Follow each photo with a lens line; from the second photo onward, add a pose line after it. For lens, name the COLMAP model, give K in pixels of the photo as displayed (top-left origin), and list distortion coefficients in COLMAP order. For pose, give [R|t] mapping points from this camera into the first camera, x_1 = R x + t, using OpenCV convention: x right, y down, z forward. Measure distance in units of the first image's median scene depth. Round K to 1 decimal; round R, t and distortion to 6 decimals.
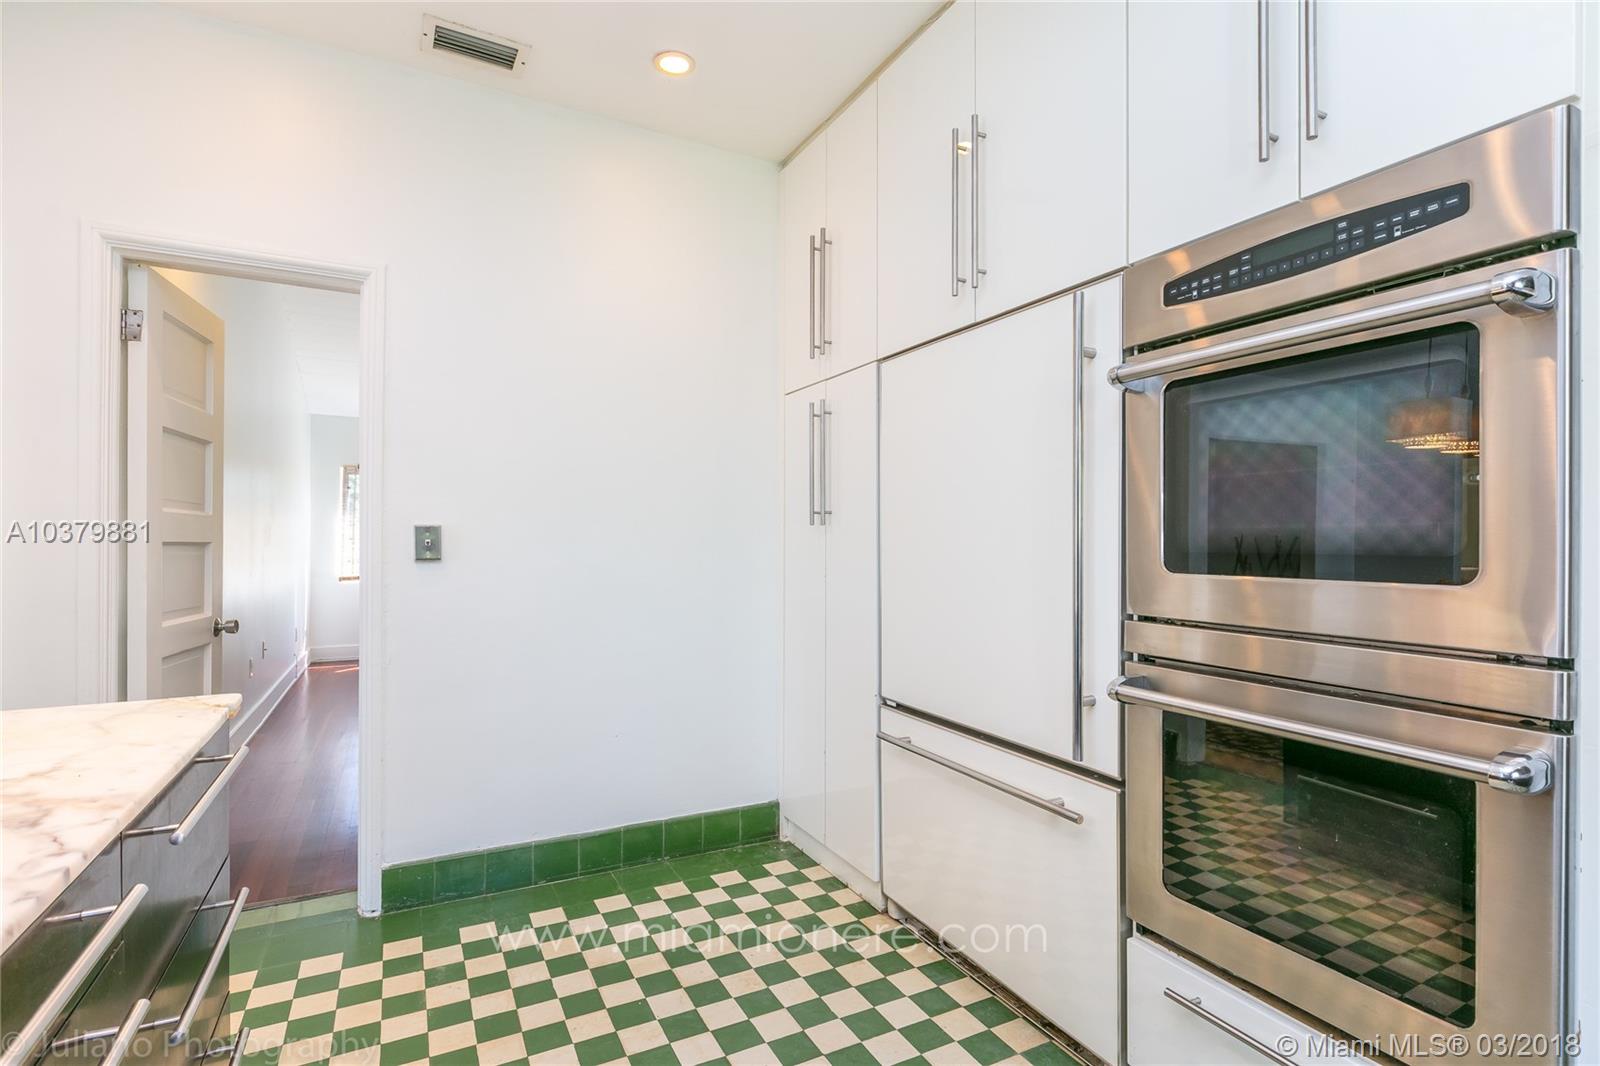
lens RADIAL K [[736.0, 0, 811.2], [0, 736.0, 535.5], [0, 0, 1]] dist [-0.002013, -0.000486]
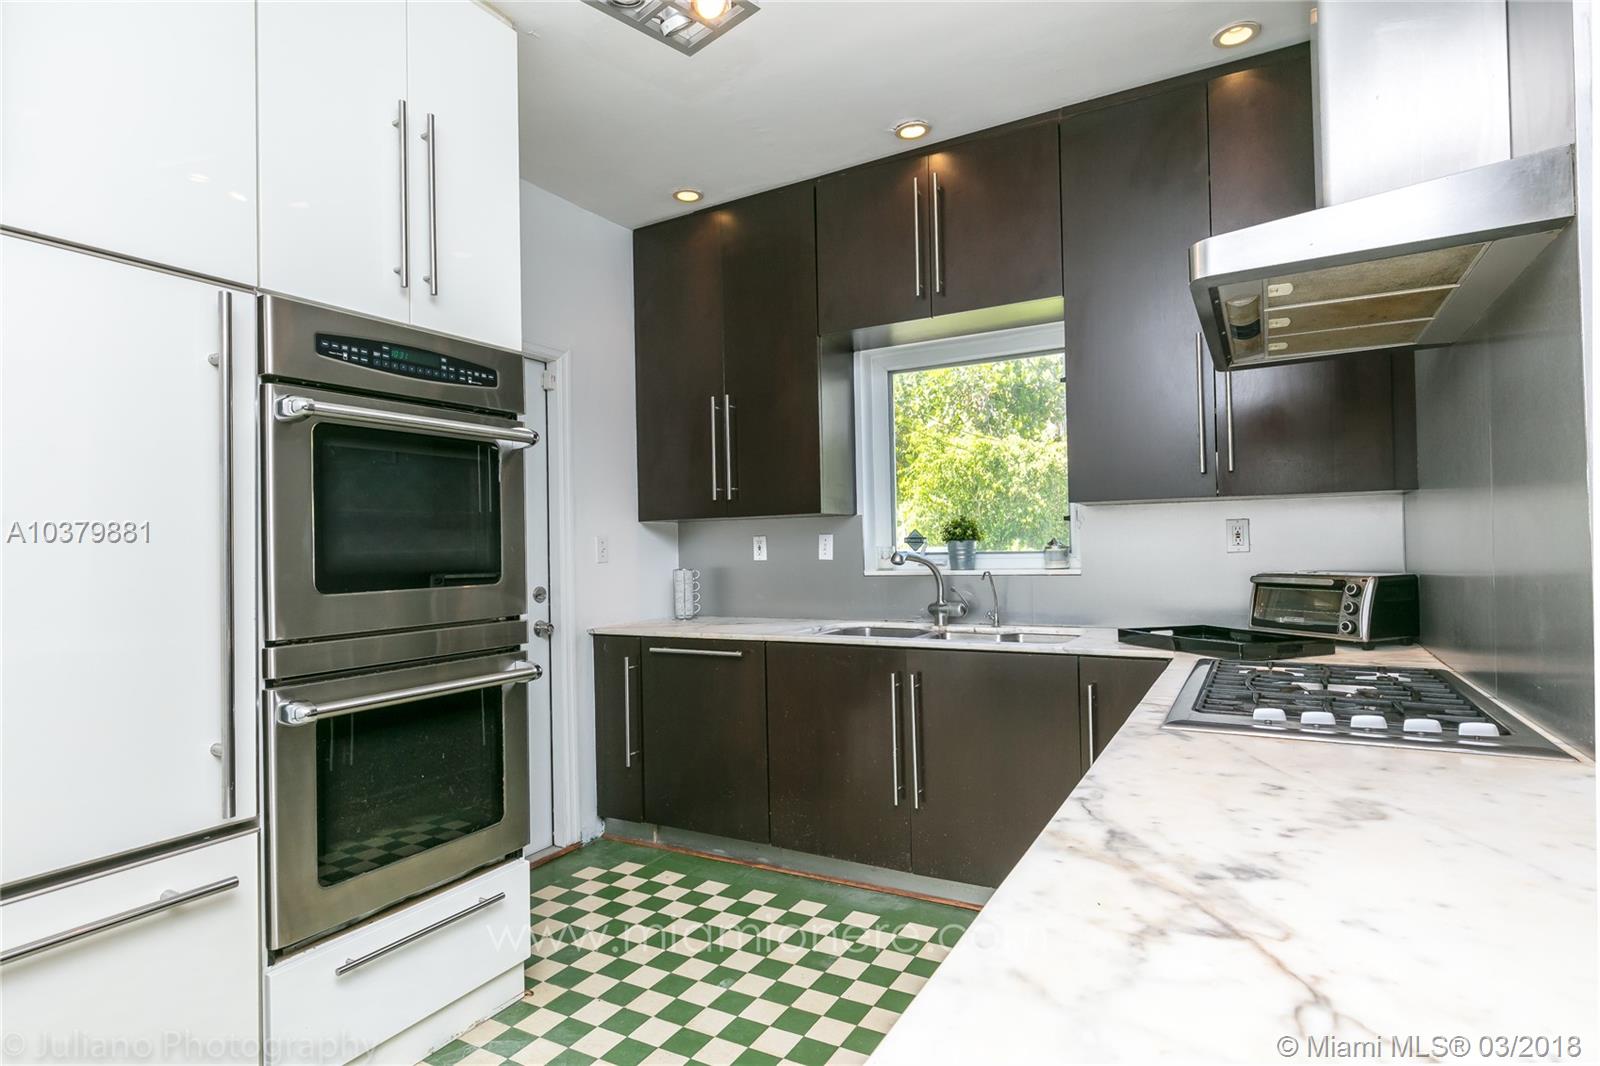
lens RADIAL K [[831.5, 0, 824.6], [0, 831.5, 533.6], [0, 0, 1]] dist [-0.002426, -0.000971]
pose [[-0.544410, 0.024987, 0.838447, -0.843225], [0.016989, 0.999680, -0.018761, -0.004901], [-0.838647, 0.004031, -0.544660, 0.909565]]
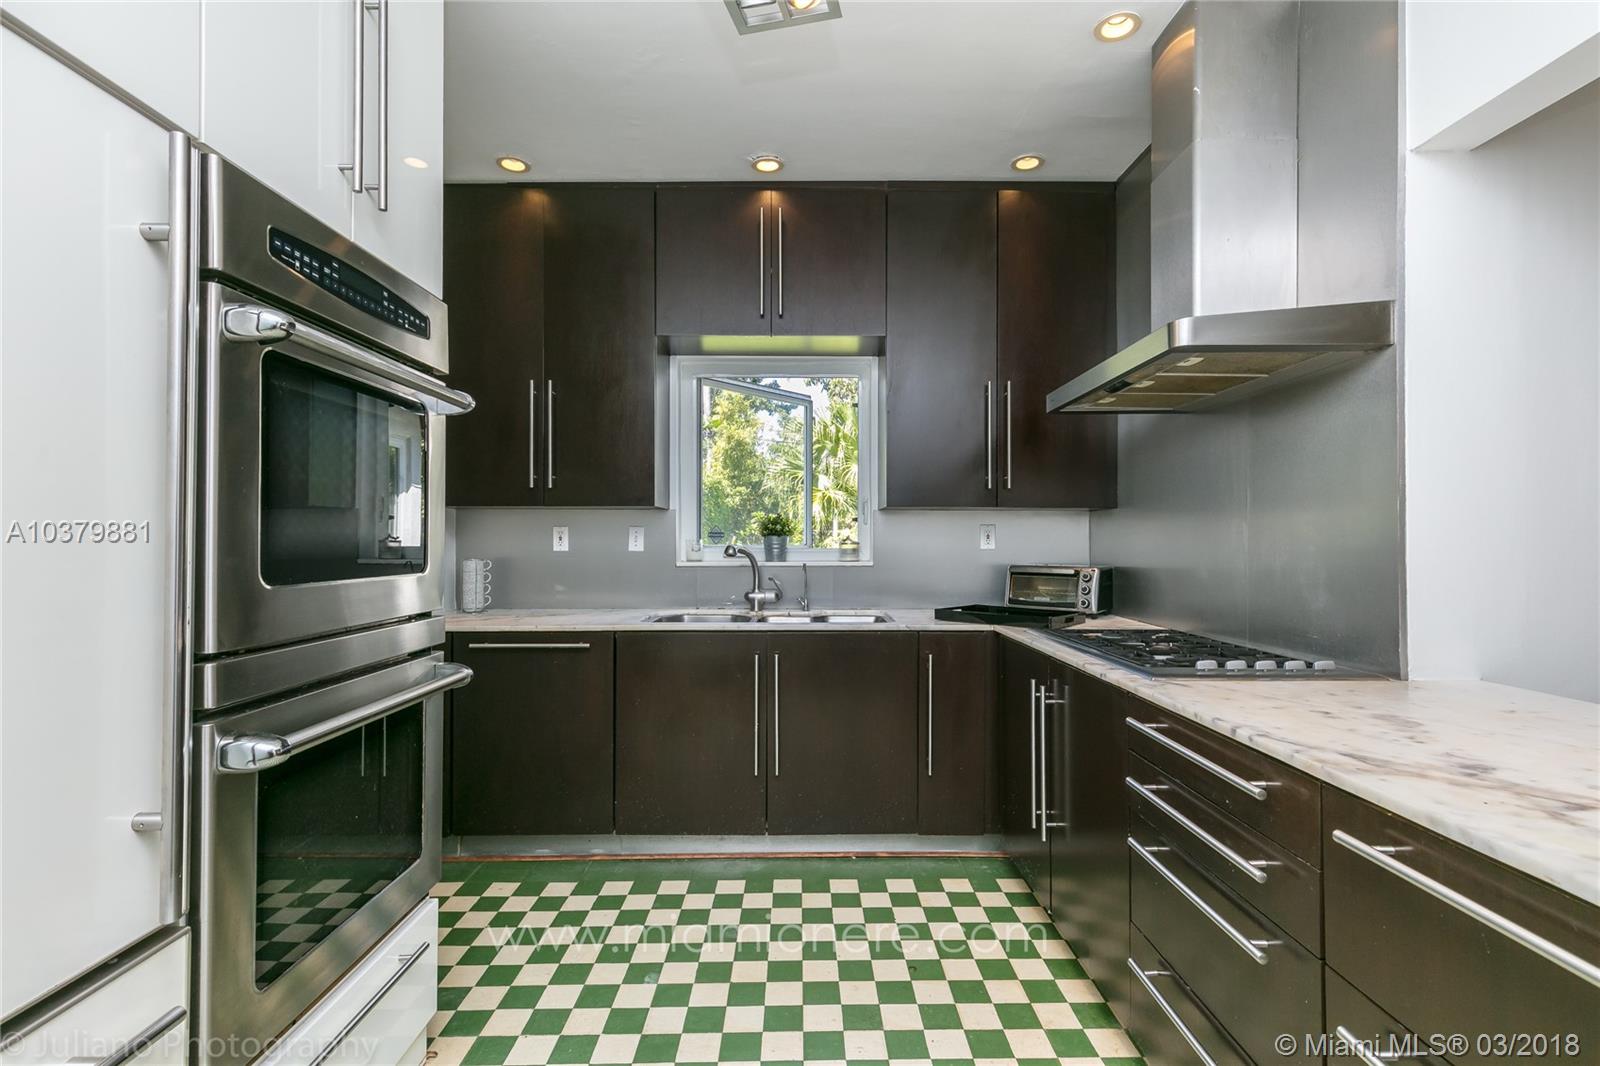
lens RADIAL K [[718.7, 0, 820.0], [0, 718.7, 534.0], [0, 0, 1]] dist [0.008932, -0.002210]
pose [[-0.888574, 0.003440, 0.458720, -0.354121], [-0.002896, 0.999910, -0.013108, 0.000520], [-0.458723, -0.012976, -0.888484, 1.238440]]
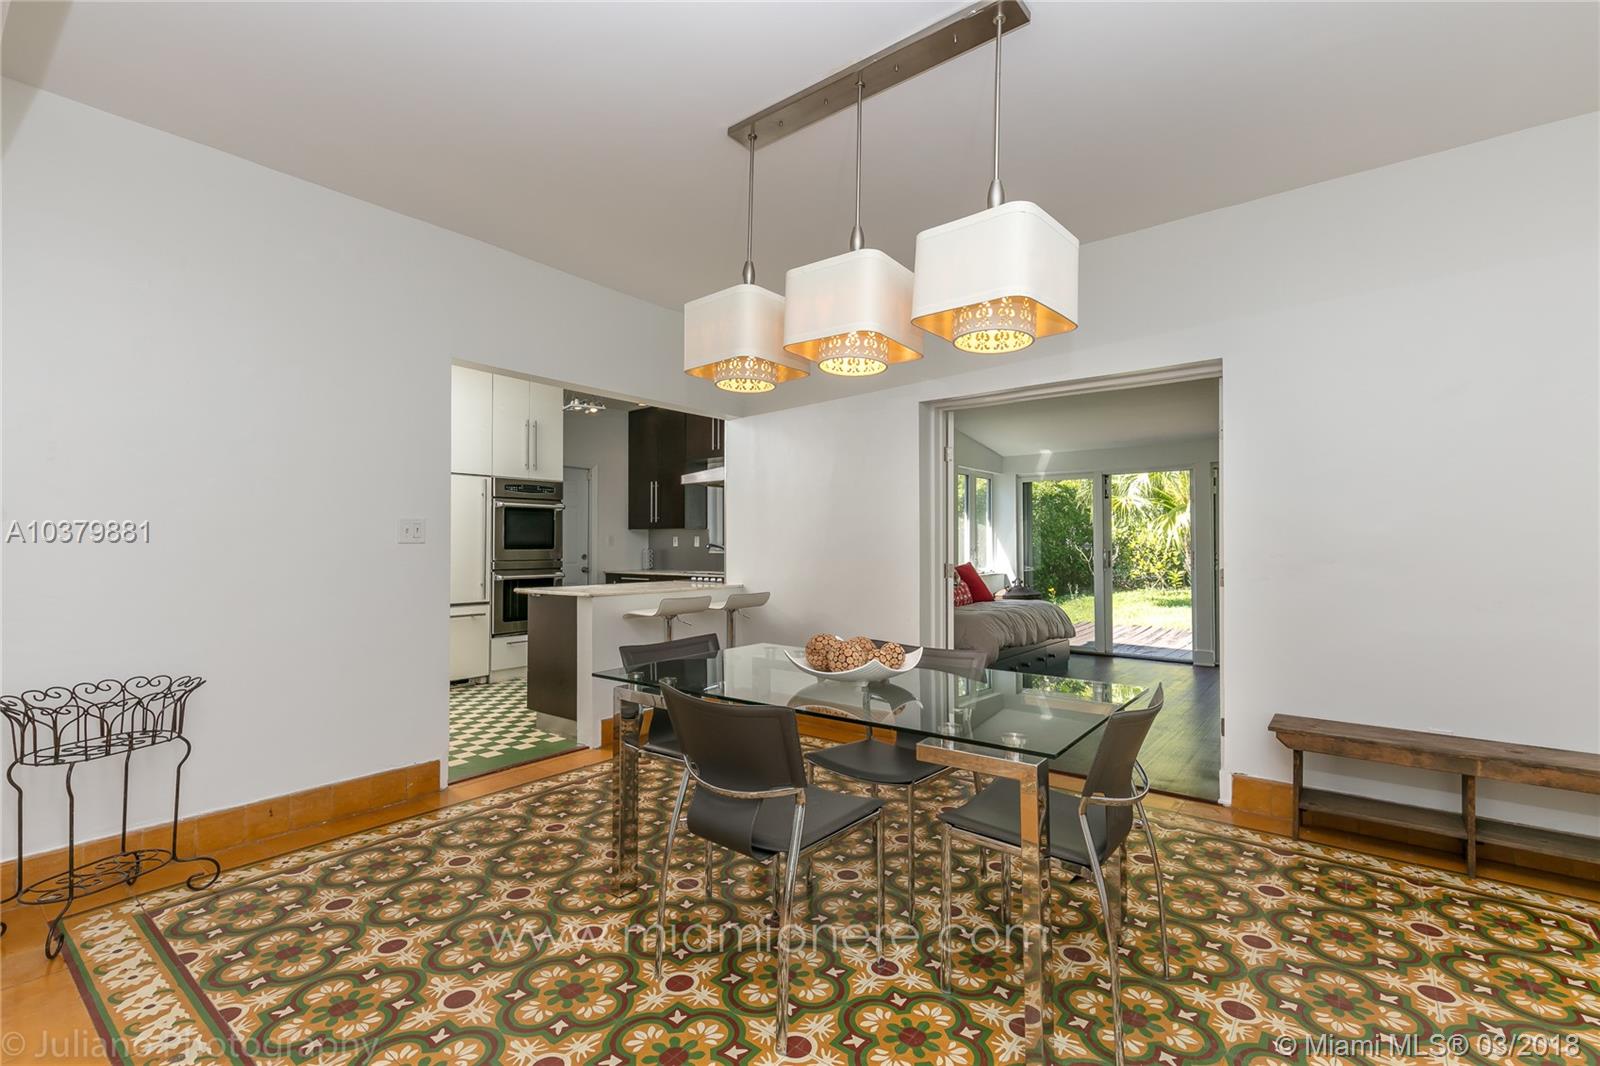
lens RADIAL K [[718.7, 0, 817.2], [0, 718.7, 530.0], [0, 0, 1]] dist [0.008932, -0.002210]
pose [[-0.409701, 0.020115, 0.911998, -3.649838], [-0.003504, 0.999715, -0.023624, 0.022567], [-0.912213, -0.012874, -0.409513, 0.924565]]
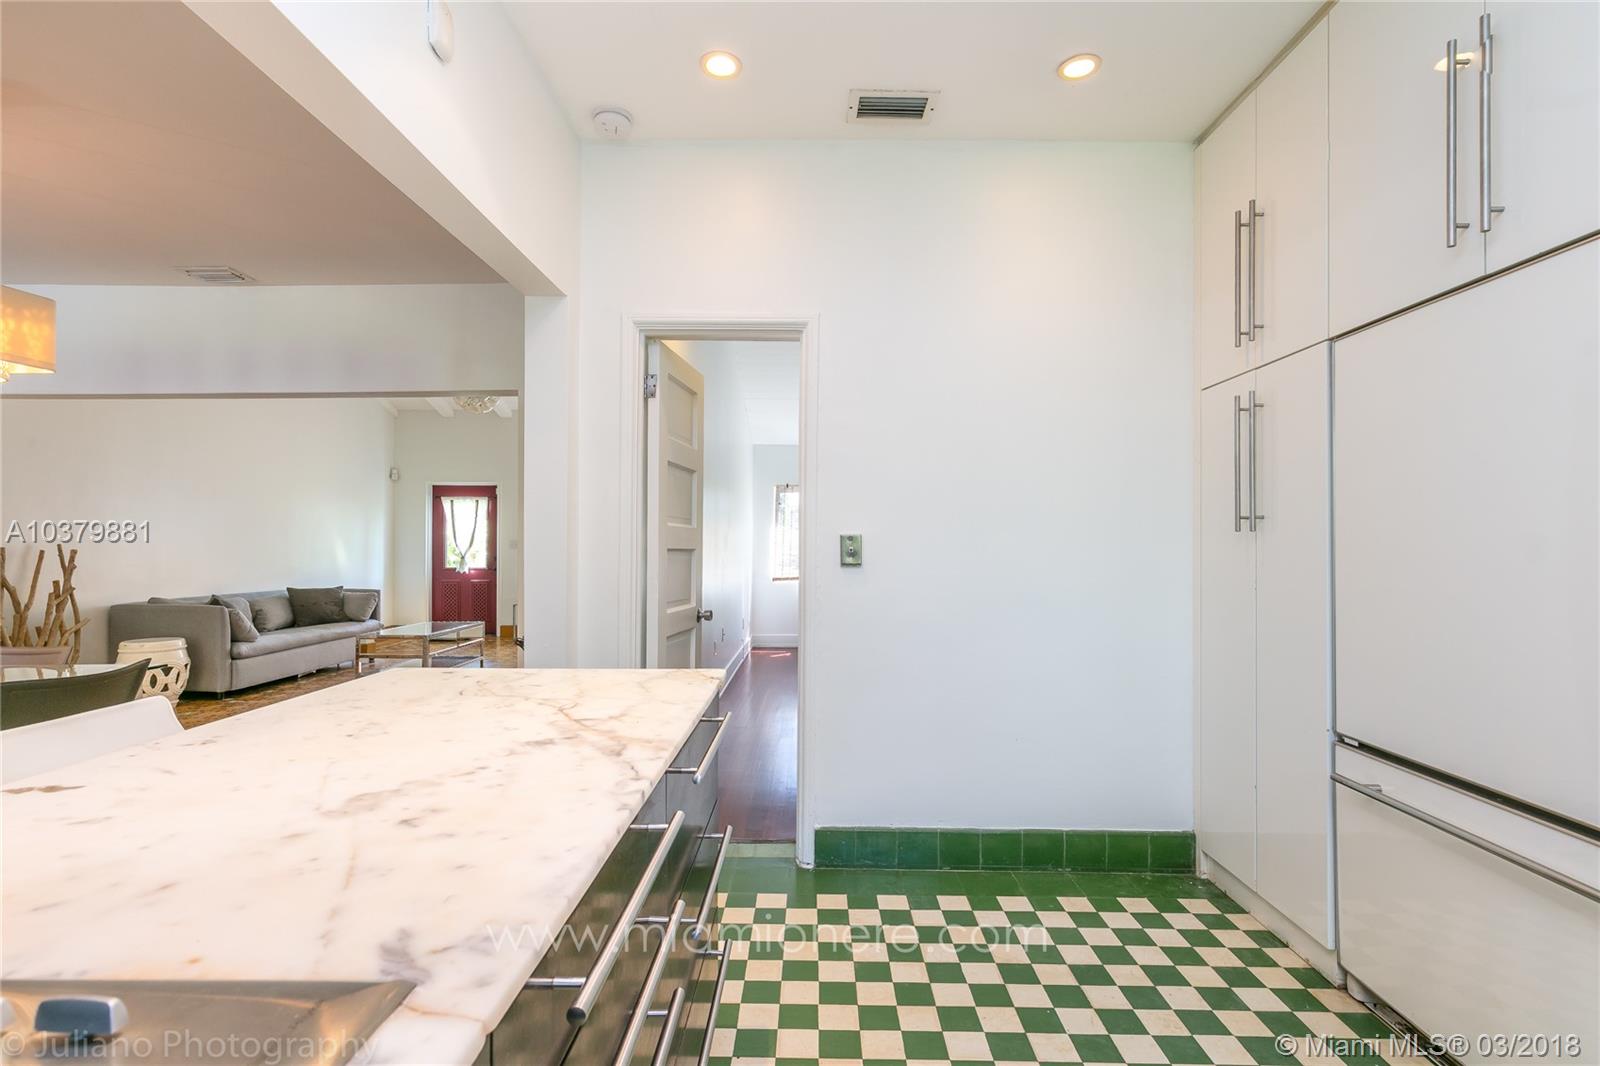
lens RADIAL K [[718.7, 0, 836.4], [0, 718.7, 535.6], [0, 0, 1]] dist [0.008932, -0.002210]
pose [[0.890882, -0.005917, -0.454195, -0.037196], [0.001322, 0.999945, -0.010434, -0.000722], [0.454232, 0.008695, 0.890841, -0.009400]]
